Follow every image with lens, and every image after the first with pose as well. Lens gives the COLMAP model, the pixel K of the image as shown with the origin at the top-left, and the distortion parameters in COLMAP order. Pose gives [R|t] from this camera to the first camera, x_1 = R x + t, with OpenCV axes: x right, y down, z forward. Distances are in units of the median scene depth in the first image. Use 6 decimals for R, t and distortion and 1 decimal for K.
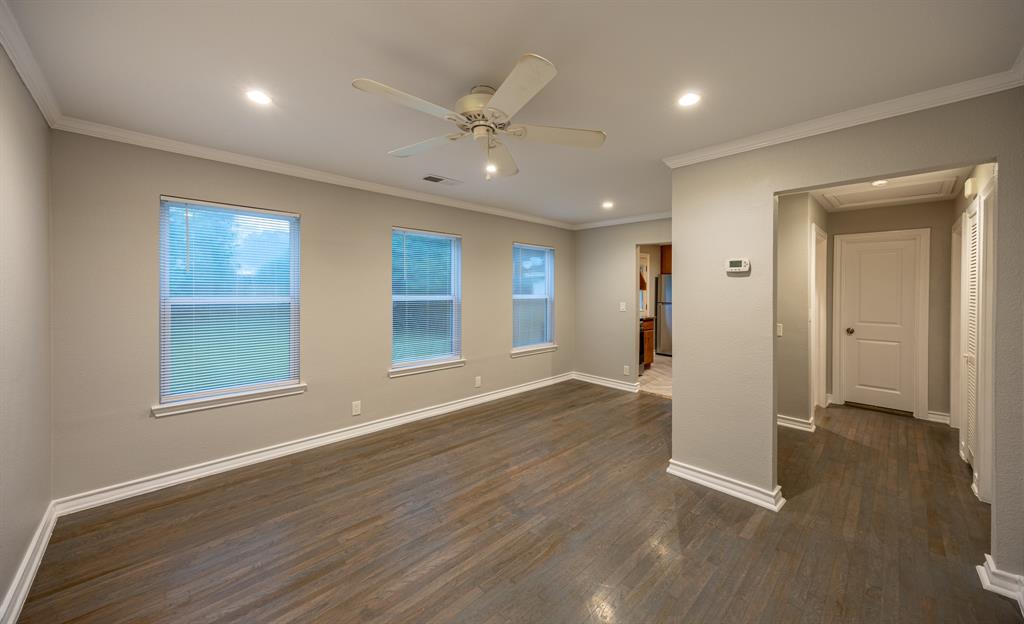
lens RADIAL K [[373.4, 0, 514.3], [0, 373.4, 292.6], [0, 0, 1]] dist [0.011655, 0.000106]
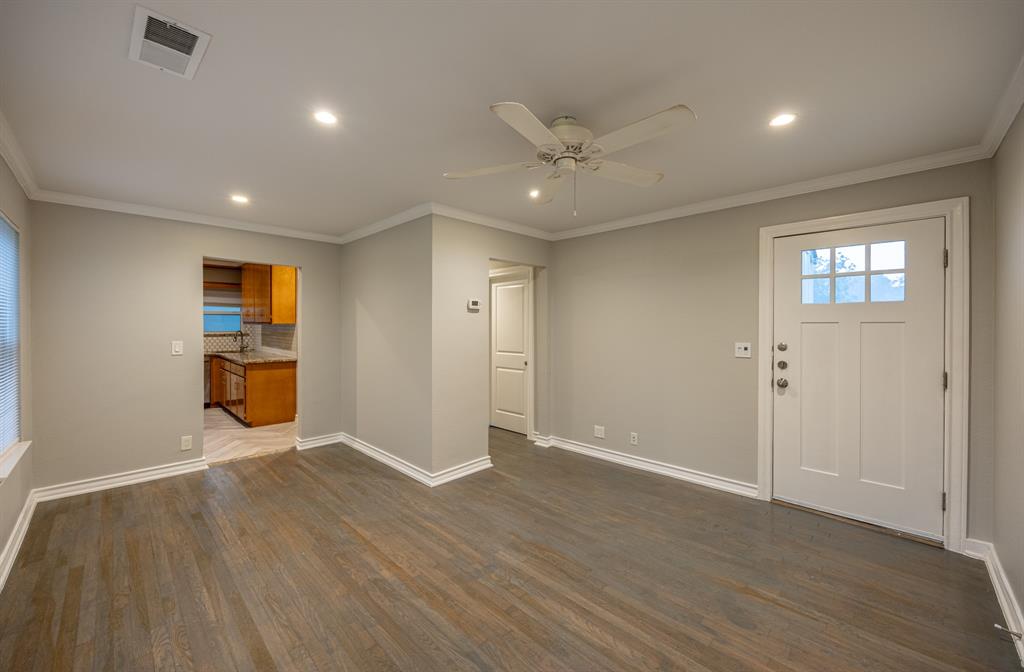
lens RADIAL K [[396.5, 0, 519.0], [0, 396.5, 325.5], [0, 0, 1]] dist [-0.002703, -0.000185]
pose [[-0.034500, -0.009151, 0.999363, -0.663332], [0.005552, 0.999941, 0.009348, -0.005936], [-0.999389, 0.005871, -0.034447, 0.679653]]
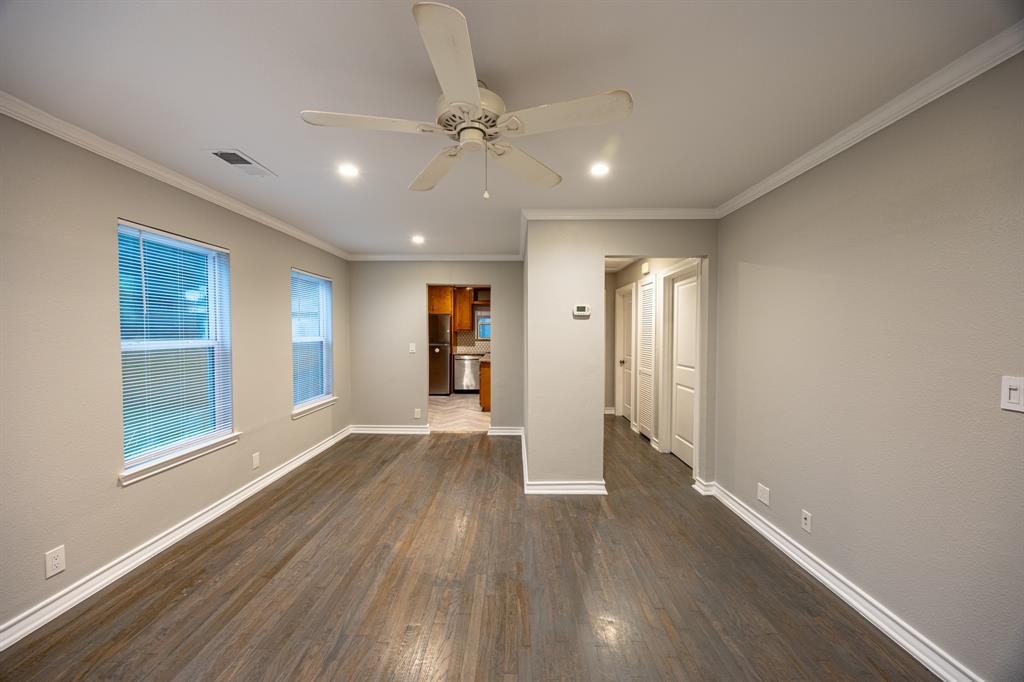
lens RADIAL K [[386.7, 0, 509.3], [0, 386.7, 343.1], [0, 0, 1]] dist [-0.001431, -0.000003]
pose [[0.706631, -0.026540, 0.707084, -0.370523], [0.008010, 0.999532, 0.029512, -0.002532], [-0.707537, -0.015190, 0.706513, 0.199793]]
